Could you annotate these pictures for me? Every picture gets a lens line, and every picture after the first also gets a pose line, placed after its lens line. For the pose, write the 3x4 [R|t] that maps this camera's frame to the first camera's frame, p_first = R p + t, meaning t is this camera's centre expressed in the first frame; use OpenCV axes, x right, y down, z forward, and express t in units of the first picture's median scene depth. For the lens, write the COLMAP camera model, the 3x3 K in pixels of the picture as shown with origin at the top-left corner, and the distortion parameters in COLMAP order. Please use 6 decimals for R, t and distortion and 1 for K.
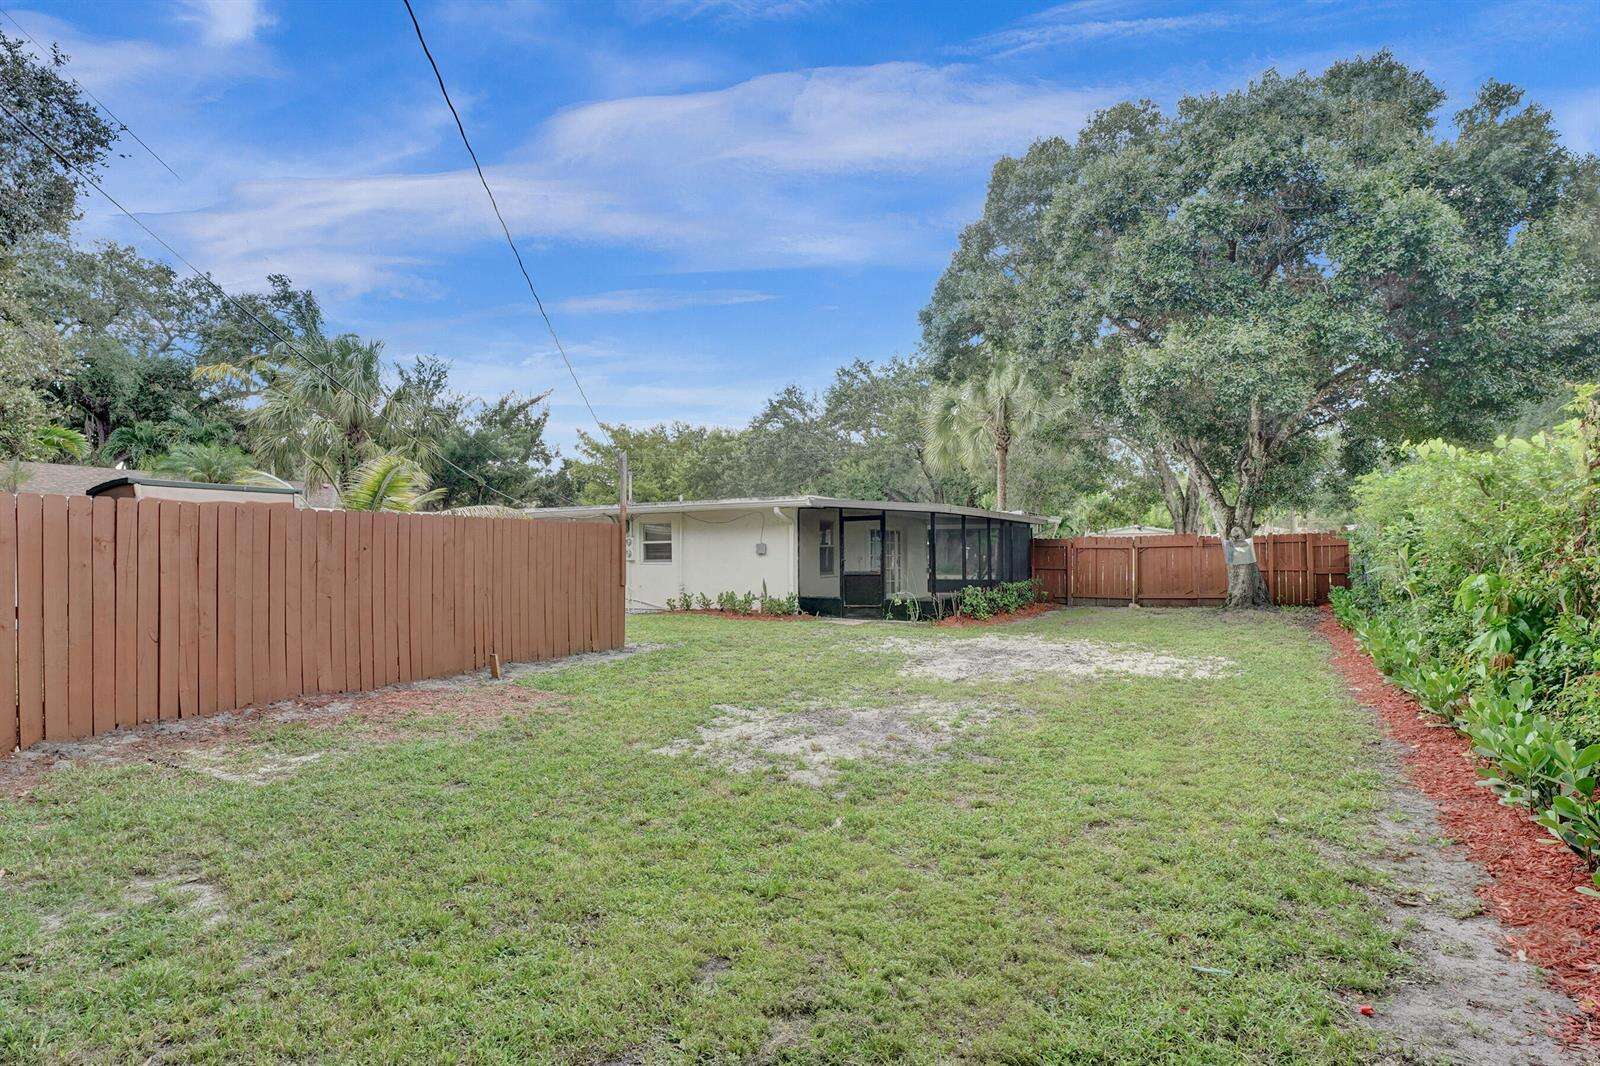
lens RADIAL K [[775.2, 0, 797.6], [0, 775.2, 528.8], [0, 0, 1]] dist [0.001981, 0.001759]
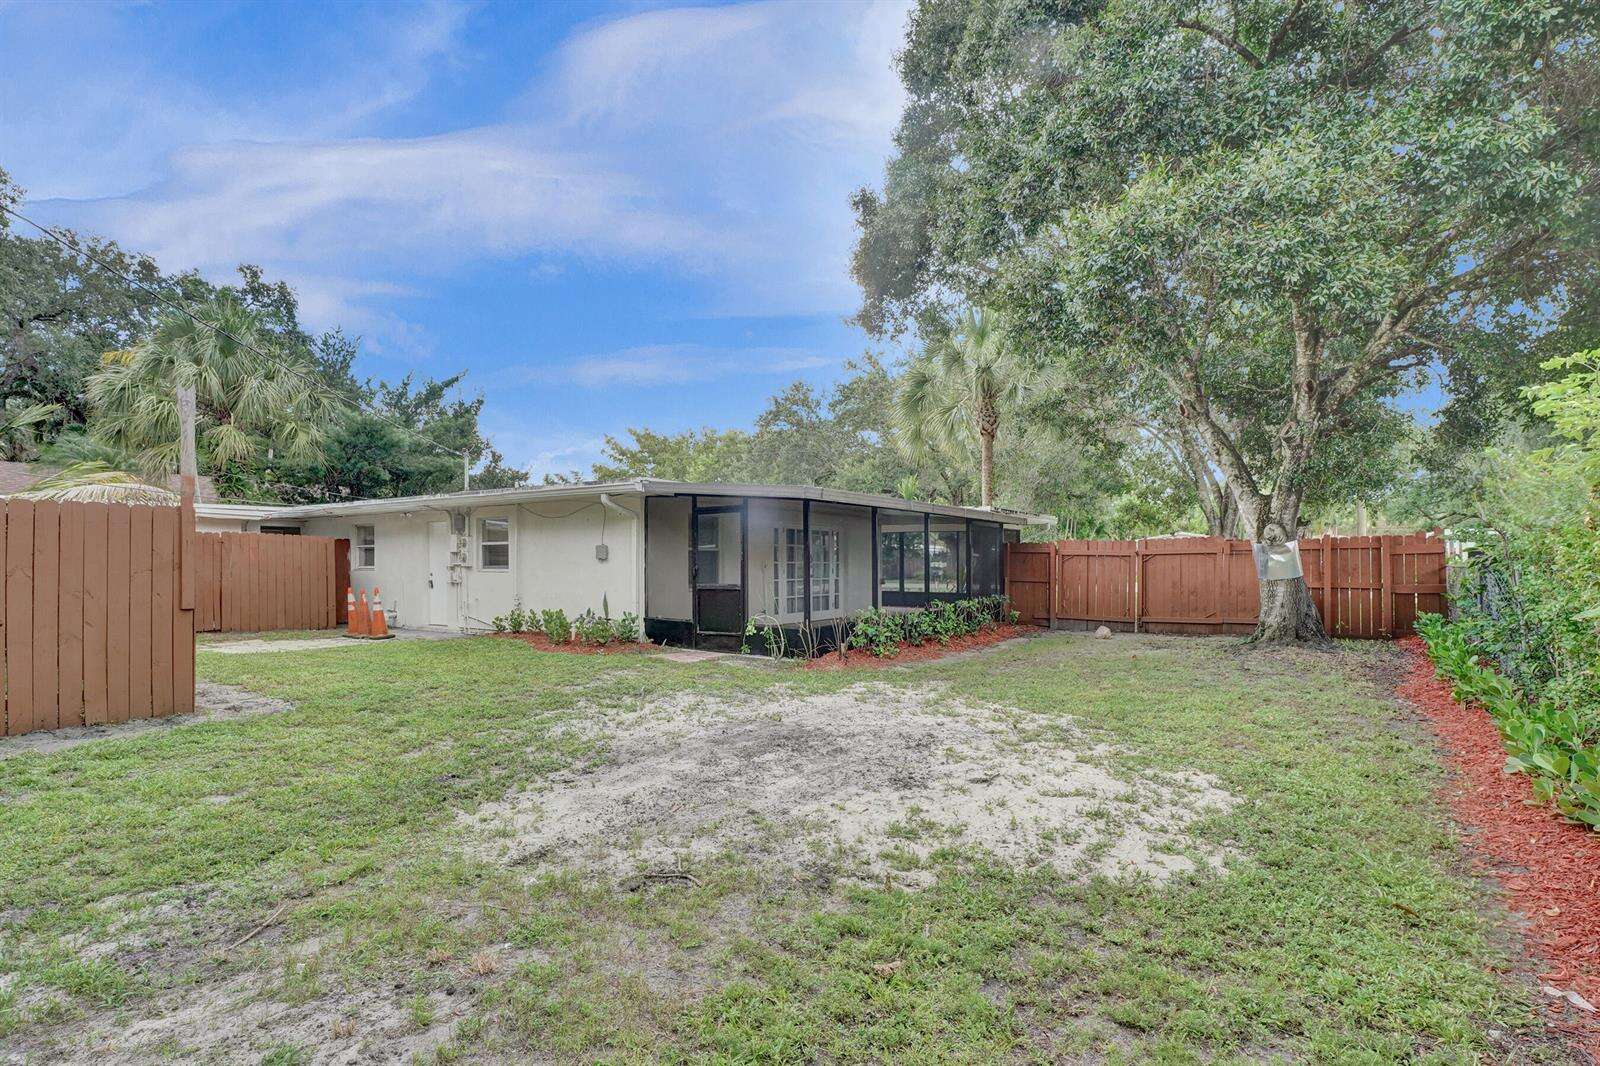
lens RADIAL K [[752.9, 0, 791.4], [0, 752.9, 541.7], [0, 0, 1]] dist [0.007016, 0.000543]
pose [[0.997182, 0.005653, -0.074808, 0.181101], [-0.005063, 0.999955, 0.008070, 0.008934], [0.074851, -0.007668, 0.997165, 0.286779]]
